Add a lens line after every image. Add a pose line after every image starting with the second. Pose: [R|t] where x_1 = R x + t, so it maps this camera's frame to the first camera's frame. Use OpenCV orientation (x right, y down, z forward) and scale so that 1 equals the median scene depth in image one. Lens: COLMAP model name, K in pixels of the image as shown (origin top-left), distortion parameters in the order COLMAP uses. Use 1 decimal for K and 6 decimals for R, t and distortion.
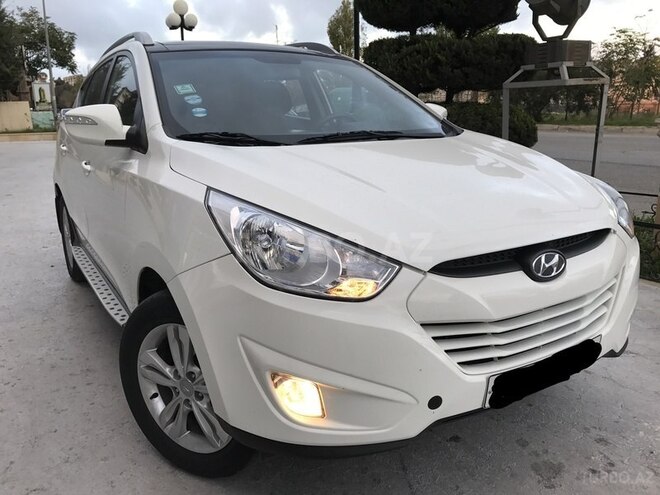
lens RADIAL K [[538.7, 0, 329.2], [0, 538.7, 246.1], [0, 0, 1]] dist [0.024885, -0.026699]
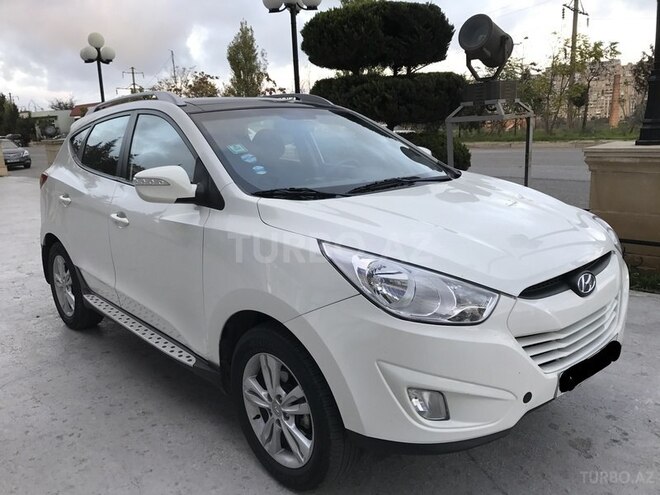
lens RADIAL K [[538.7, 0, 329.3], [0, 538.7, 246.5], [0, 0, 1]] dist [0.024885, -0.026699]
pose [[0.982918, -0.067220, 0.171332, -0.302446], [0.073535, 0.996818, -0.030772, -0.041838], [-0.168718, 0.042845, 0.984733, -0.134326]]
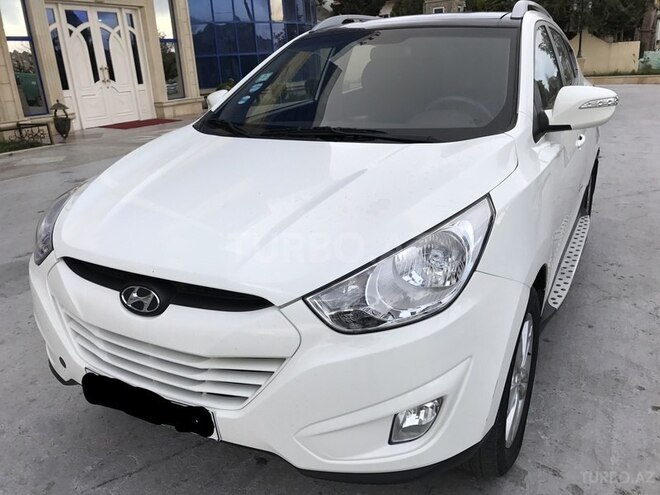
lens RADIAL K [[538.7, 0, 326.4], [0, 538.7, 249.9], [0, 0, 1]] dist [0.024885, -0.026699]
pose [[0.490248, 0.276293, -0.826631, 0.947517], [-0.180867, 0.960029, 0.213614, -0.222352], [0.852610, 0.044787, 0.520625, 0.553937]]
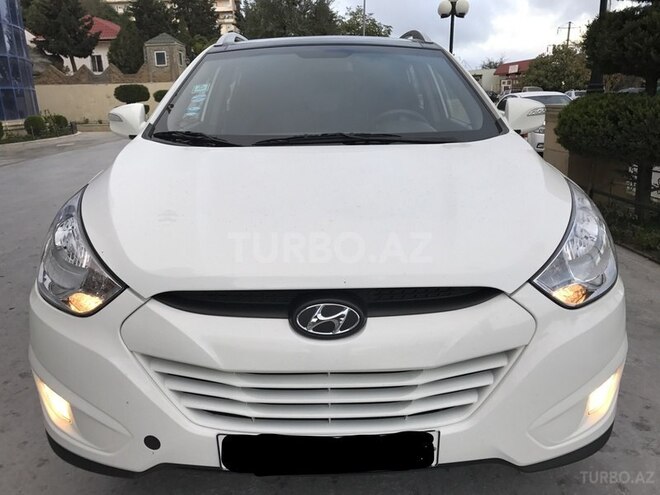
lens RADIAL K [[538.7, 0, 328.2], [0, 538.7, 245.7], [0, 0, 1]] dist [0.024885, -0.026699]
pose [[0.849442, 0.135487, -0.509991, 0.560183], [-0.124170, 0.990659, 0.056365, -0.081052], [0.512864, 0.015447, 0.858331, 0.238276]]
